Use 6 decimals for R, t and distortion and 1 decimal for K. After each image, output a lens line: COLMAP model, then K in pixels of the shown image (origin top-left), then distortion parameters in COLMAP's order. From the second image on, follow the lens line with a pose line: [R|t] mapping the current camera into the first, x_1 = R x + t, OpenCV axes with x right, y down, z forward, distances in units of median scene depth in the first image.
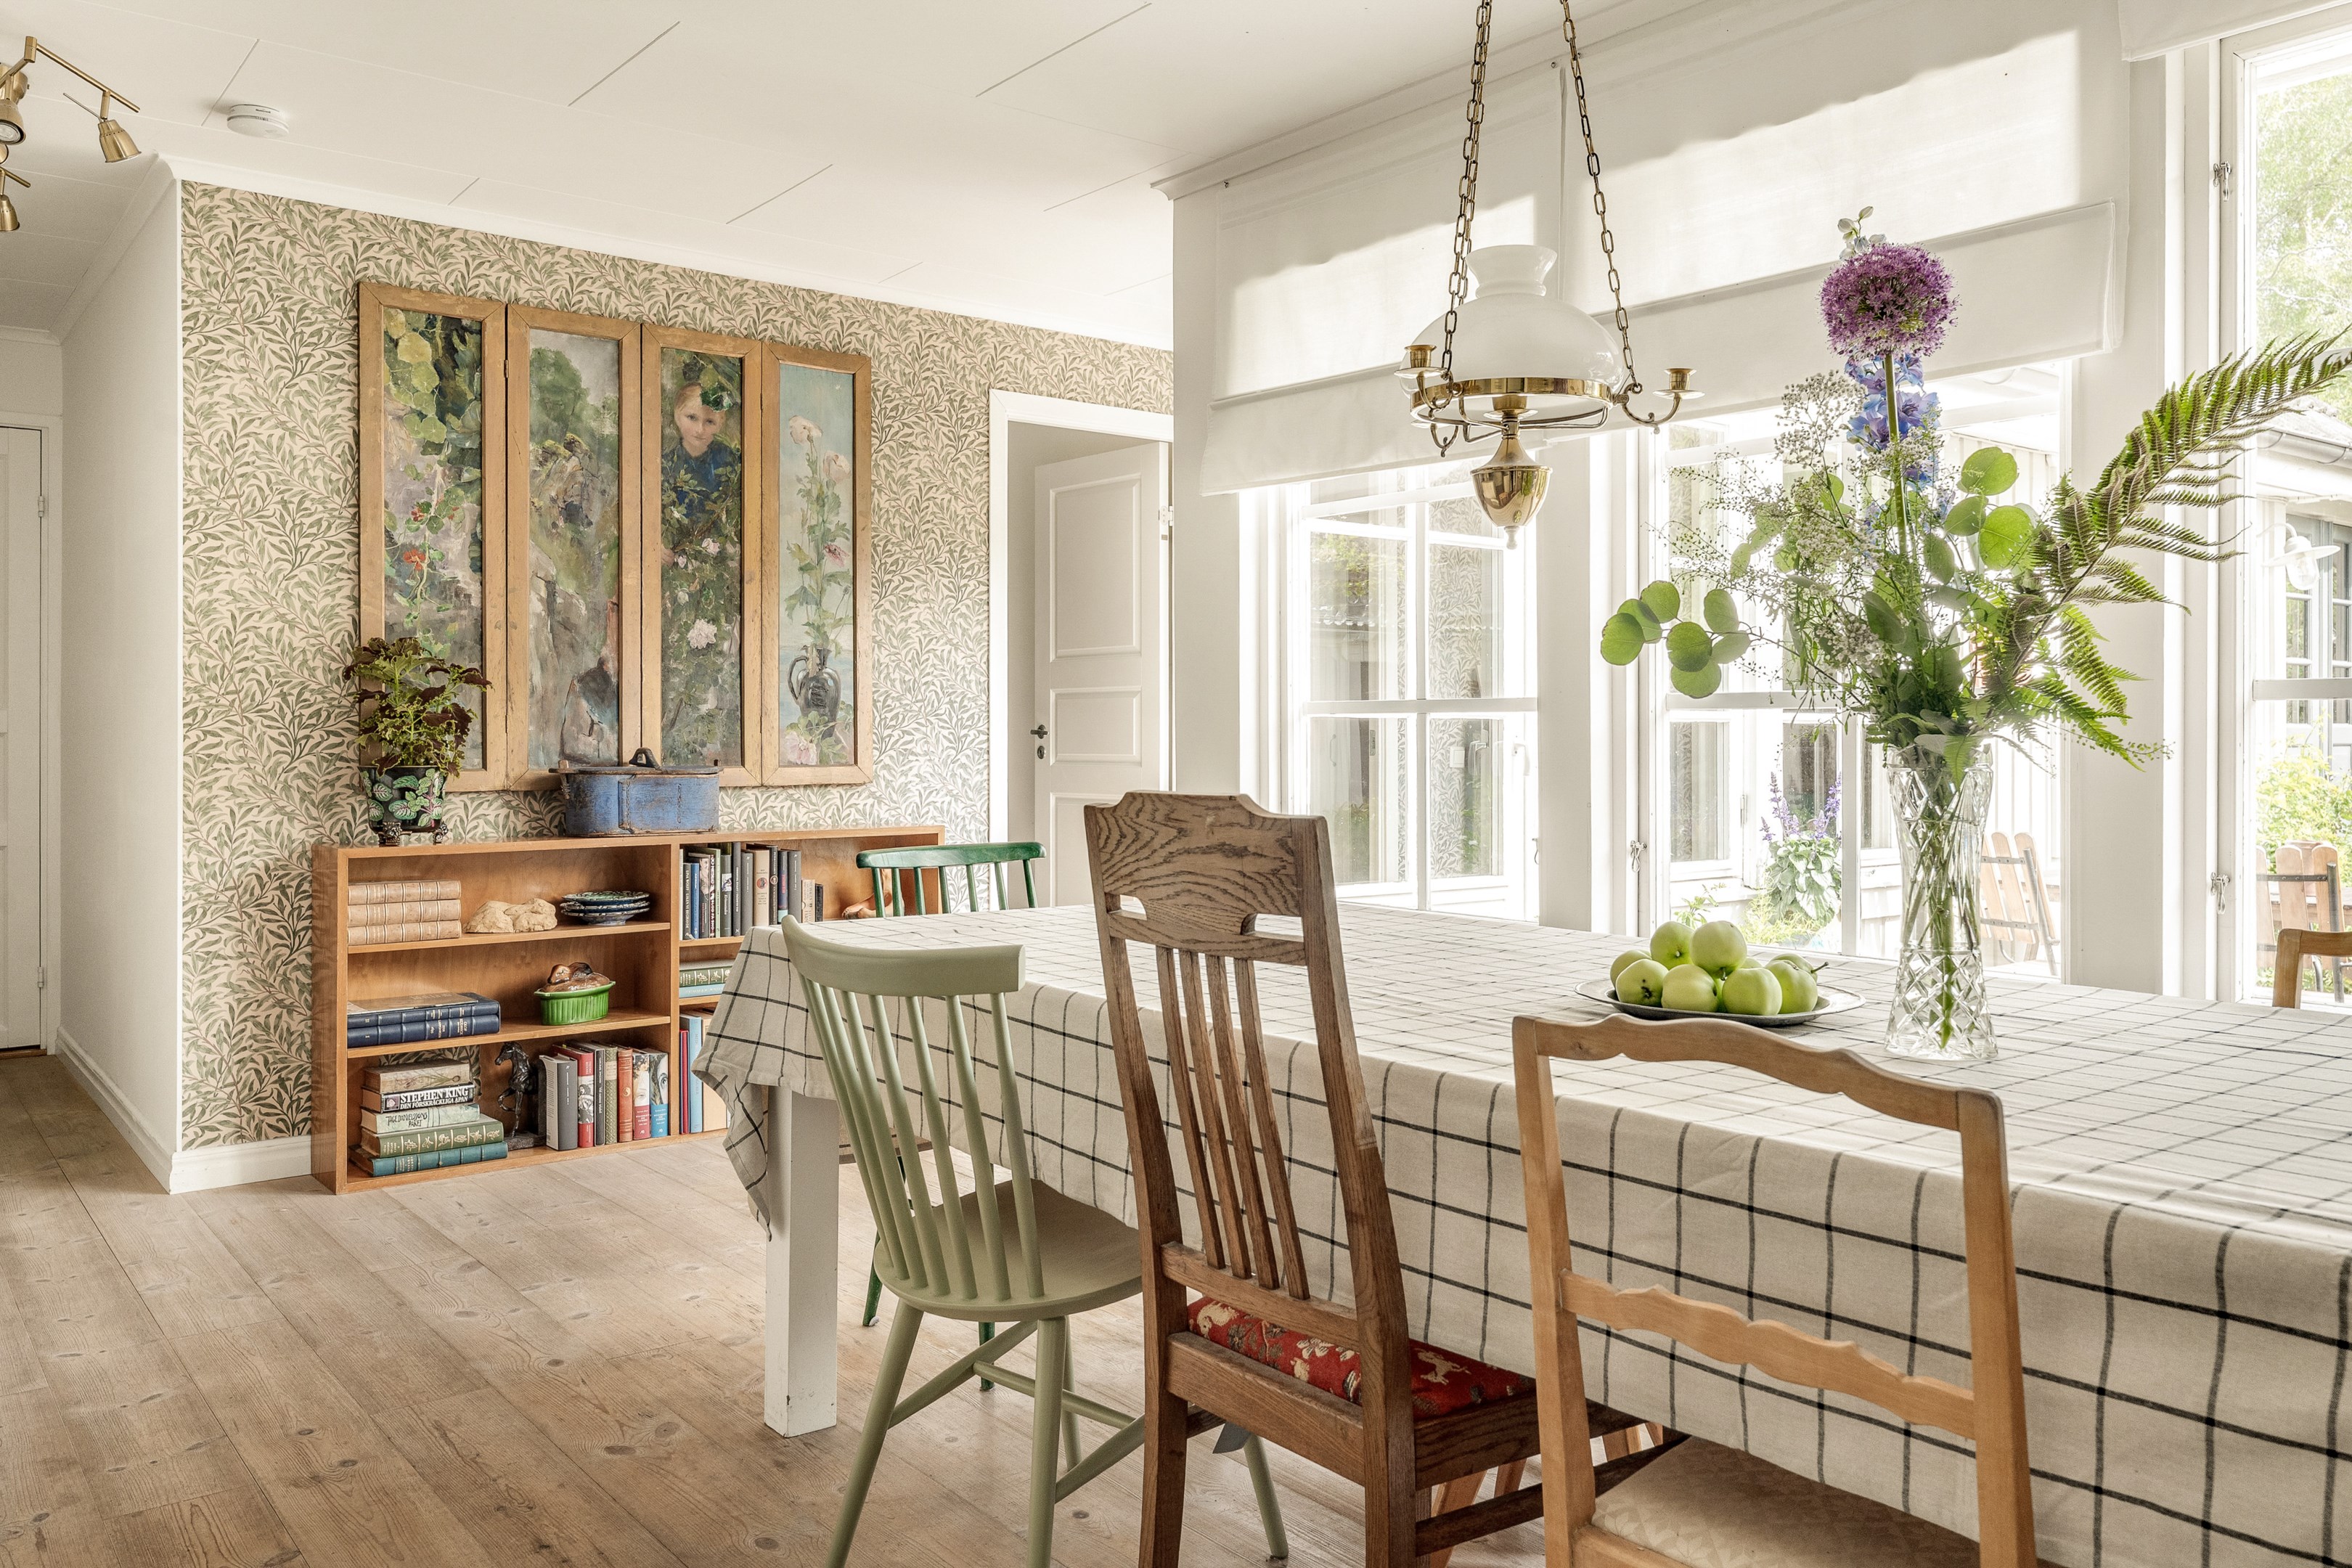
lens RADIAL K [[1714.4, 0, 1166.8], [0, 1714.4, 727.5], [0, 0, 1]] dist [-0.001227, 0.000576]
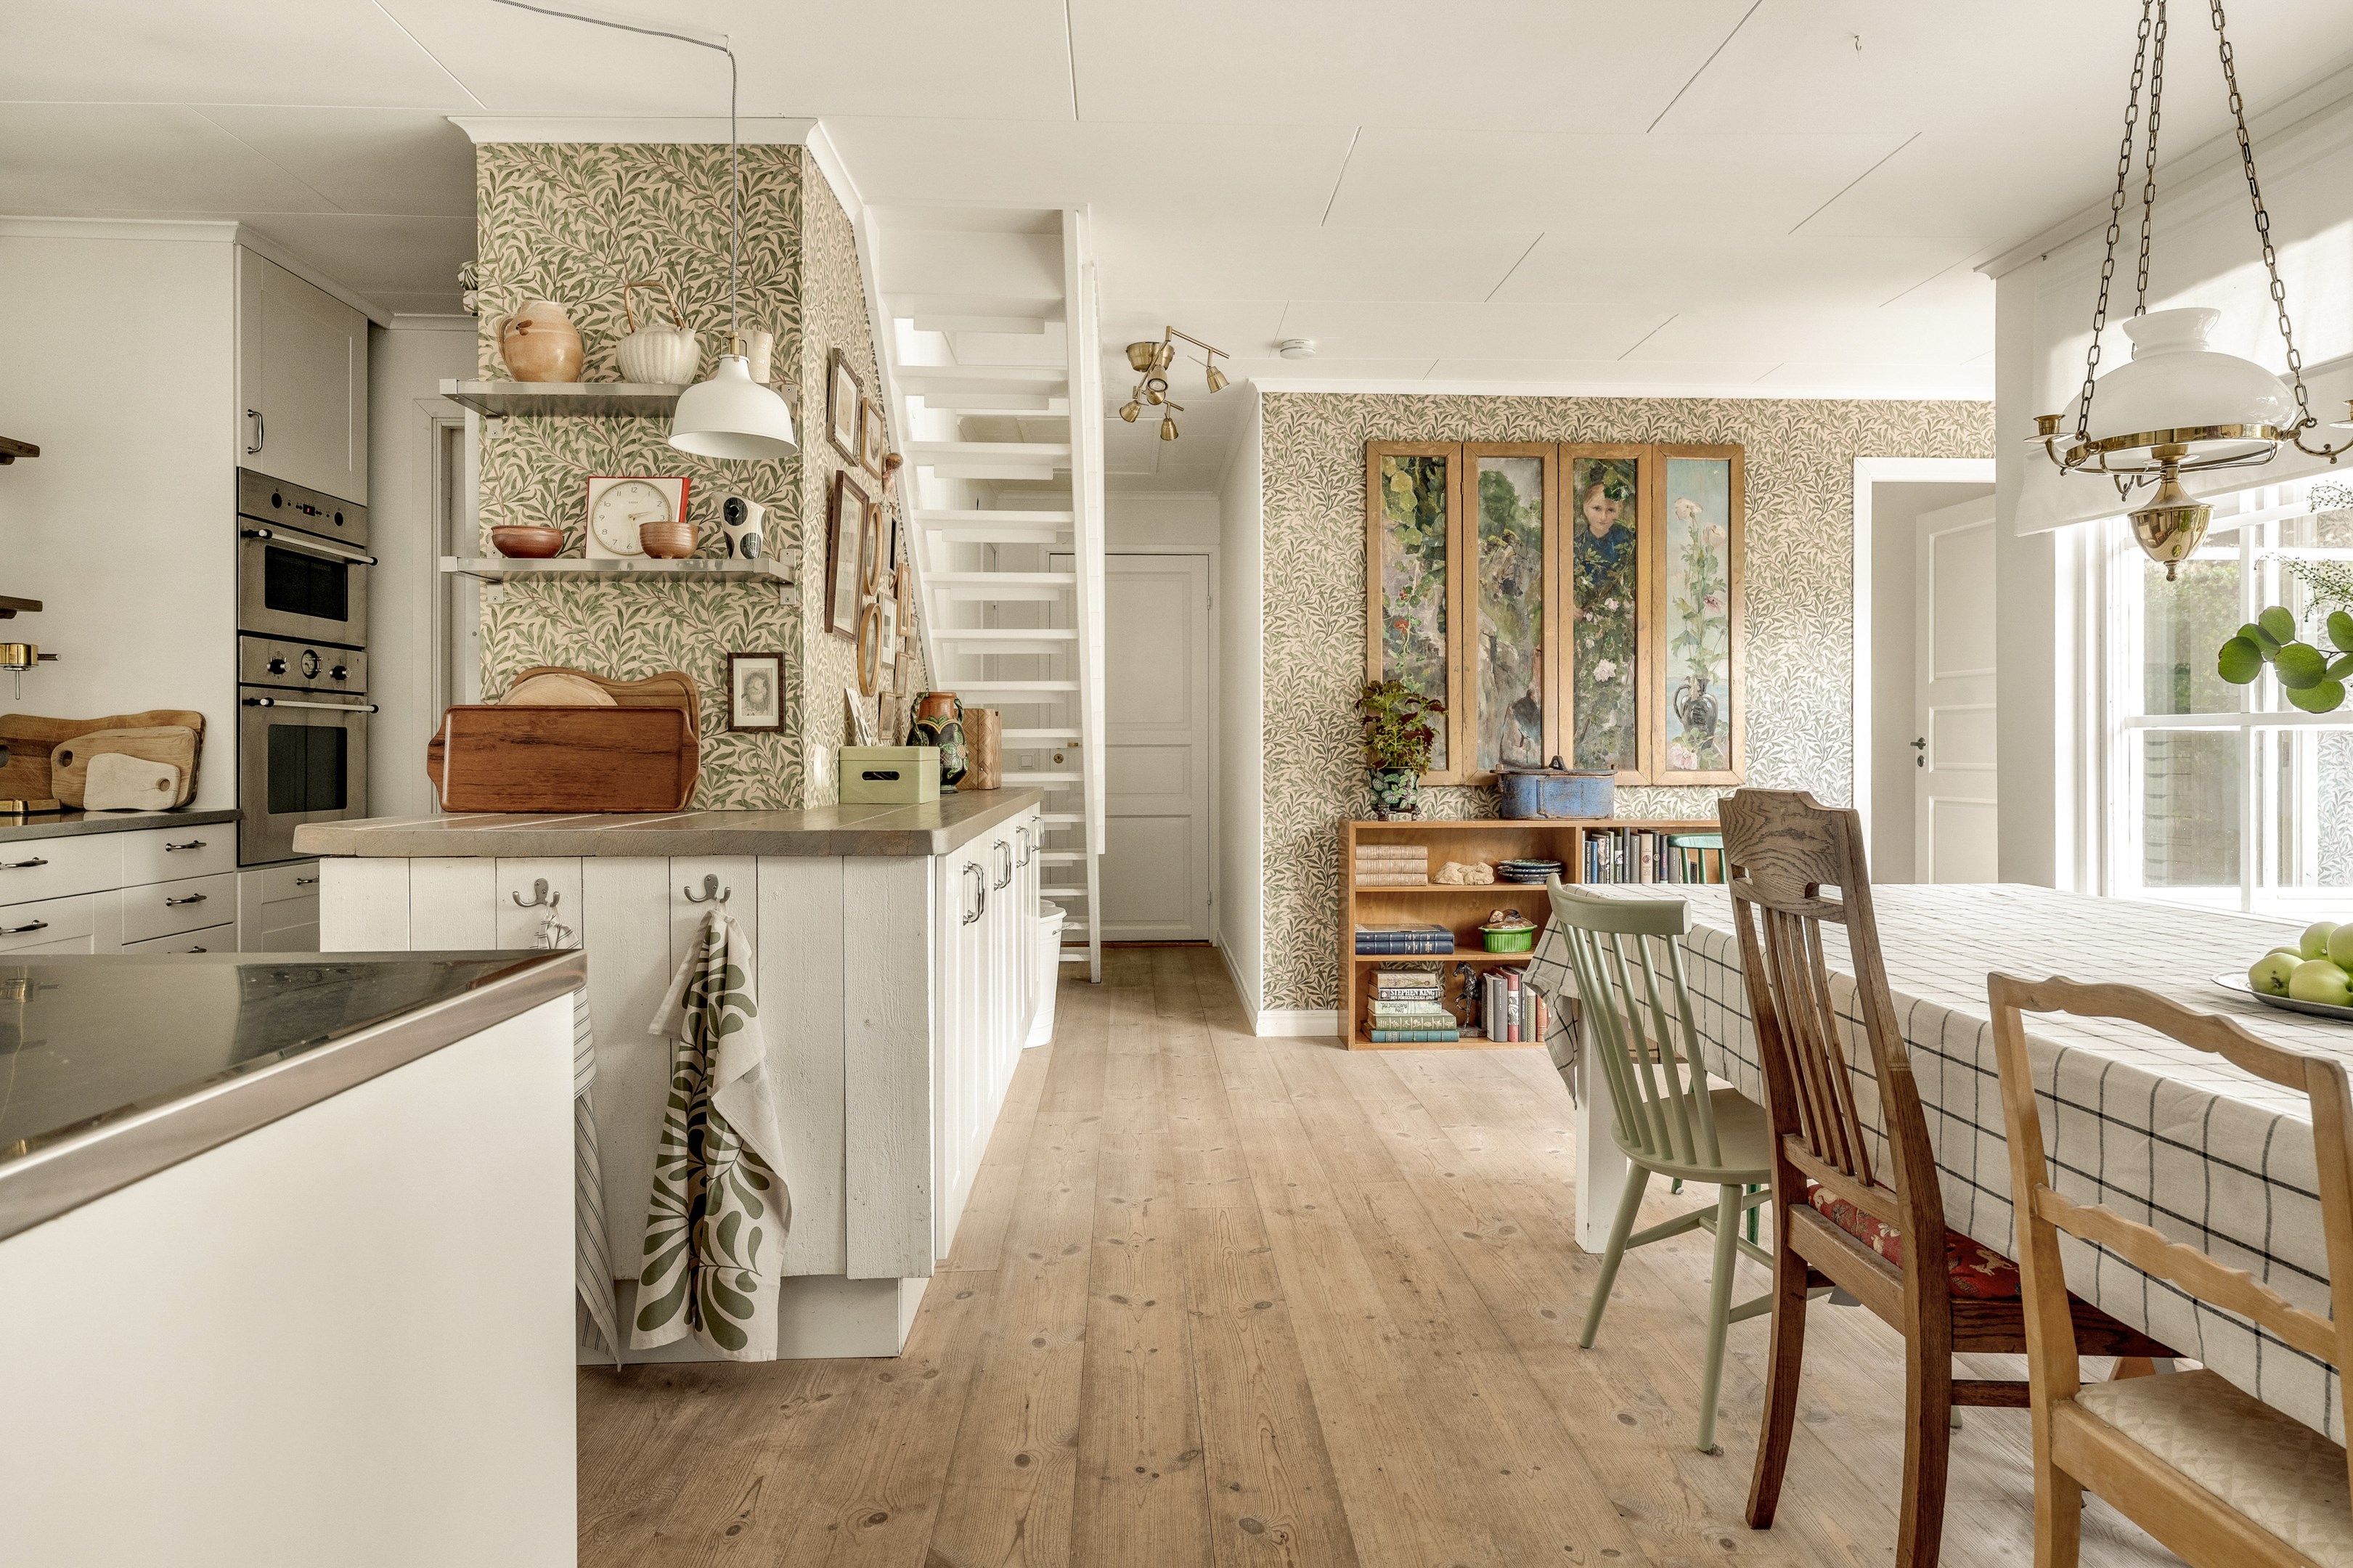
lens RADIAL K [[1348.1, 0, 1214.1], [0, 1348.1, 749.9], [0, 0, 1]] dist [-0.001375, 0.000892]
pose [[0.820489, 0.002345, -0.571657, 0.093979], [0.001816, 0.999976, 0.006709, -0.000402], [0.571659, -0.006543, 0.820465, -0.039486]]
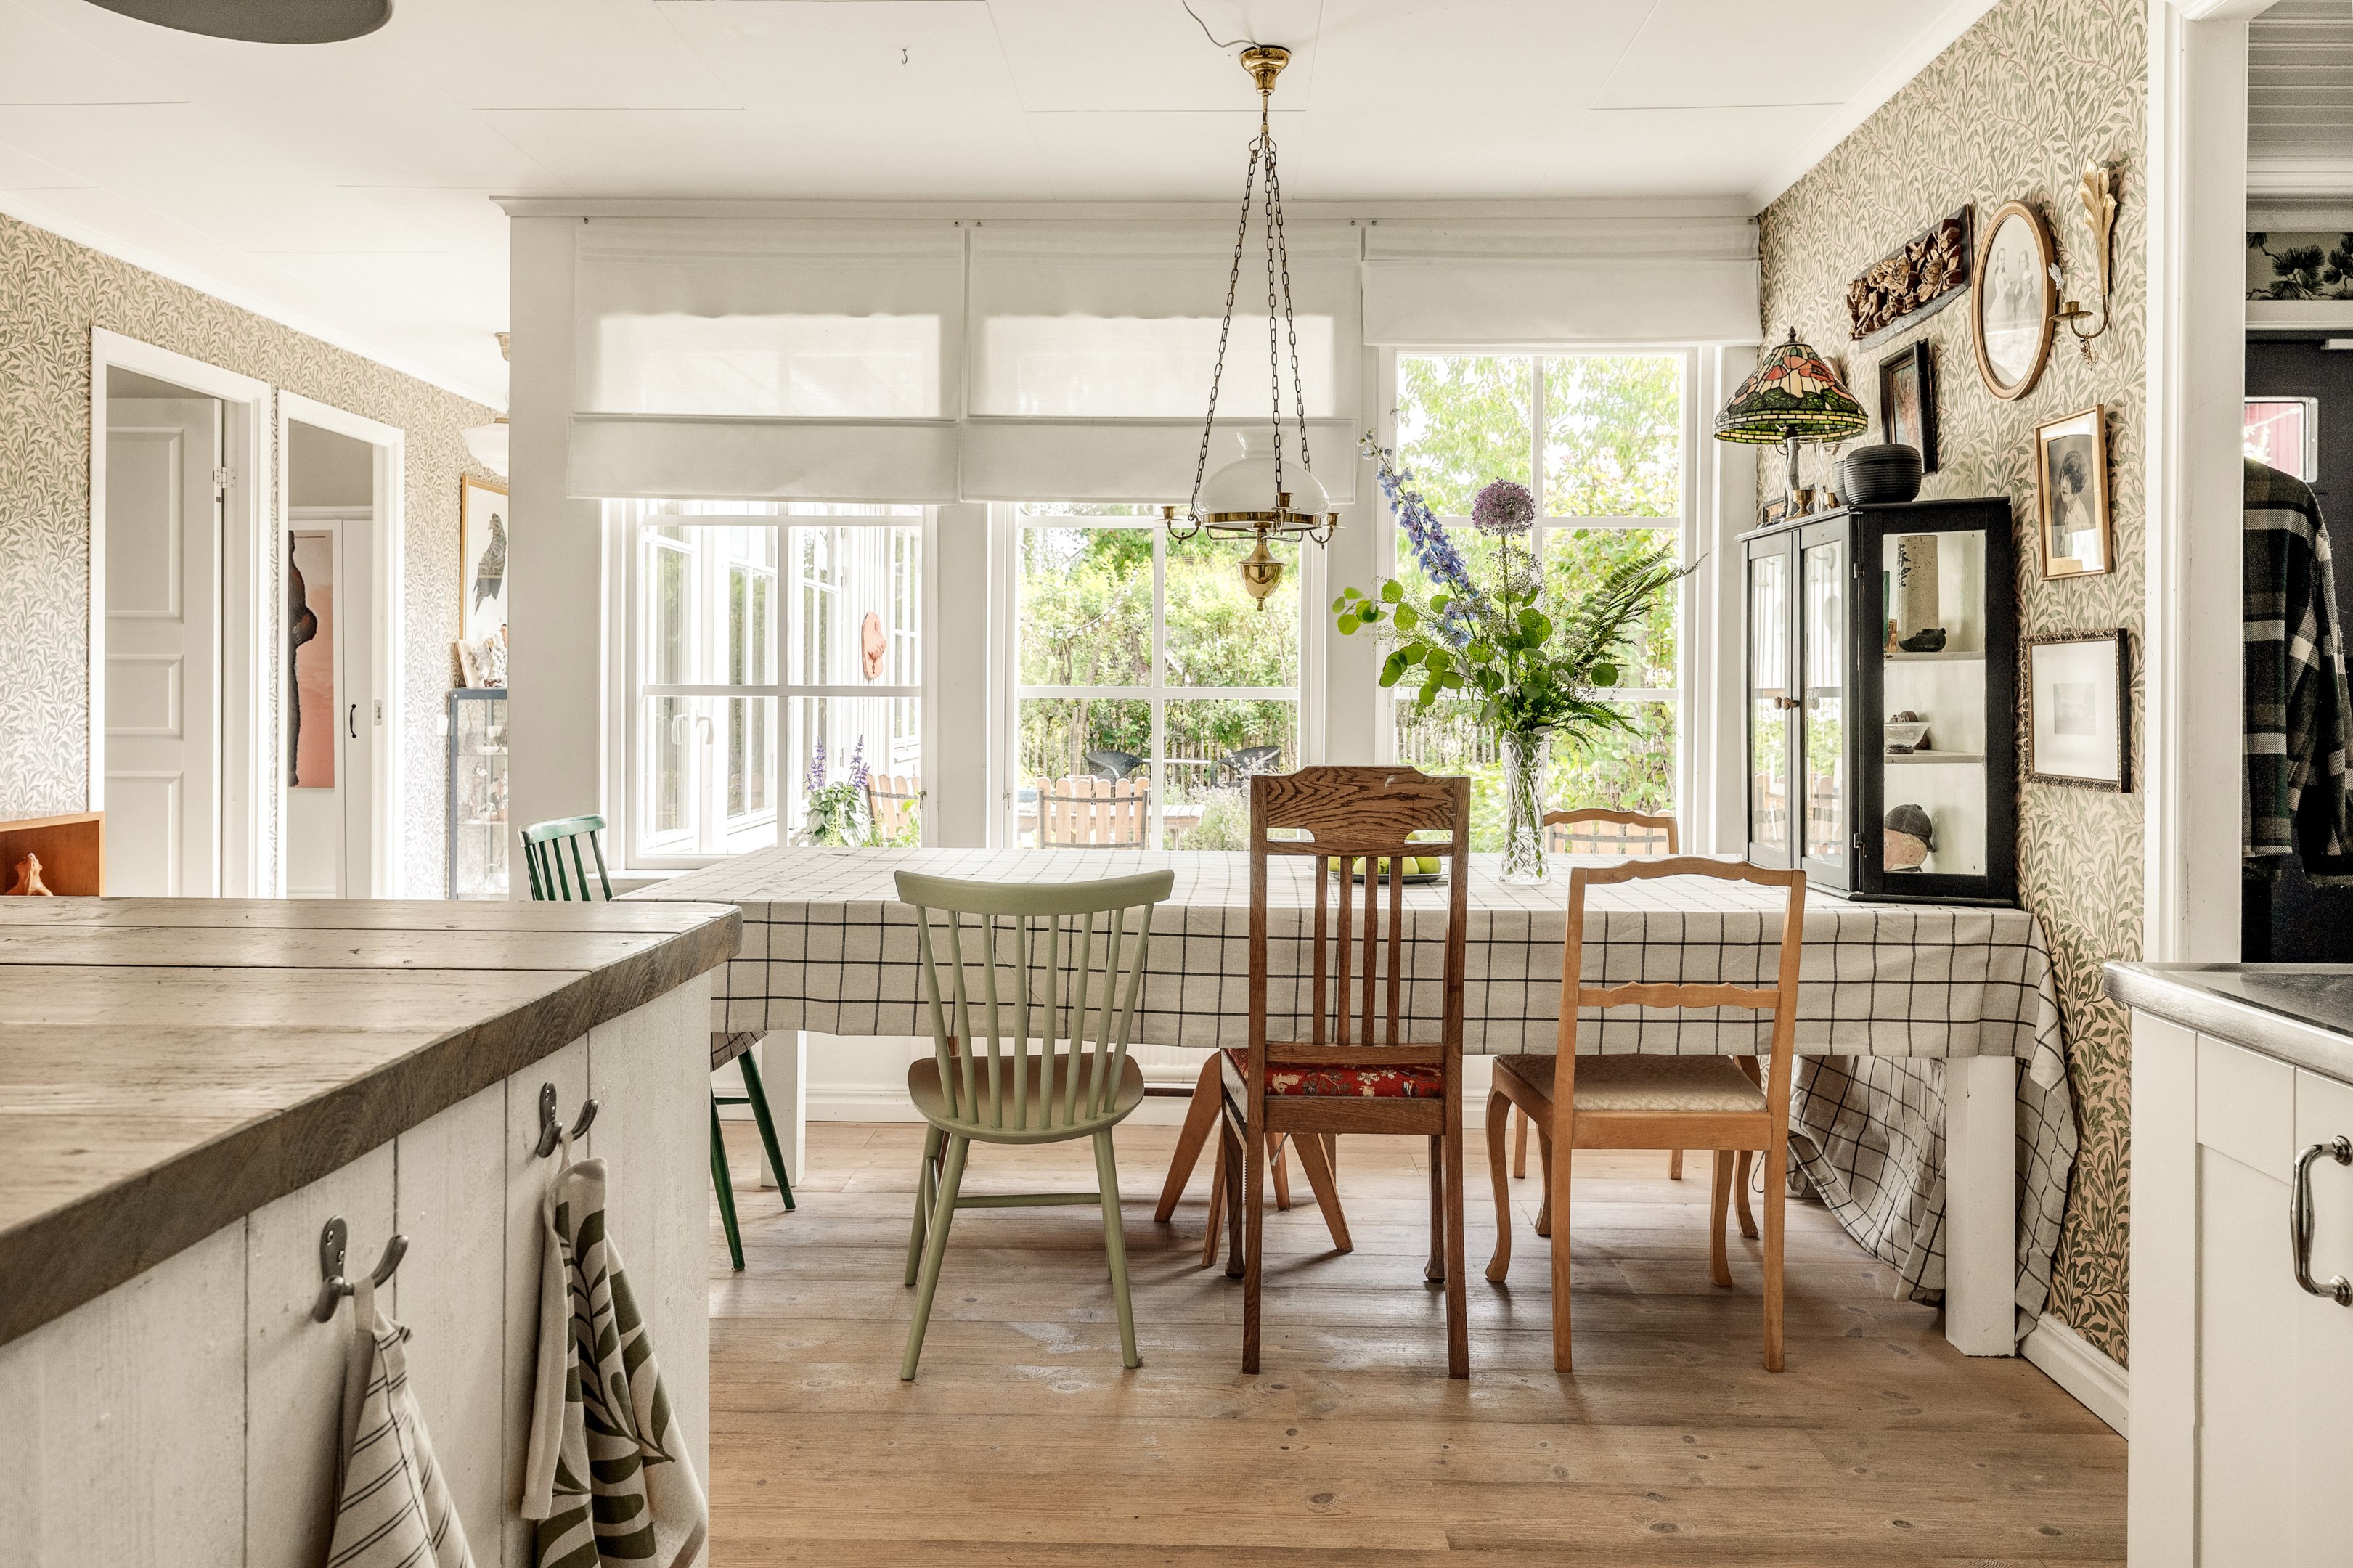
lens RADIAL K [[1586.5, 0, 1168.6], [0, 1586.5, 695.2], [0, 0, 1]] dist [-0.001689, 0.000051]
pose [[0.656398, 0.003460, 0.754406, -0.492872], [-0.007961, 0.999966, 0.002340, -0.013104], [-0.754372, -0.007542, 0.656403, 0.033529]]
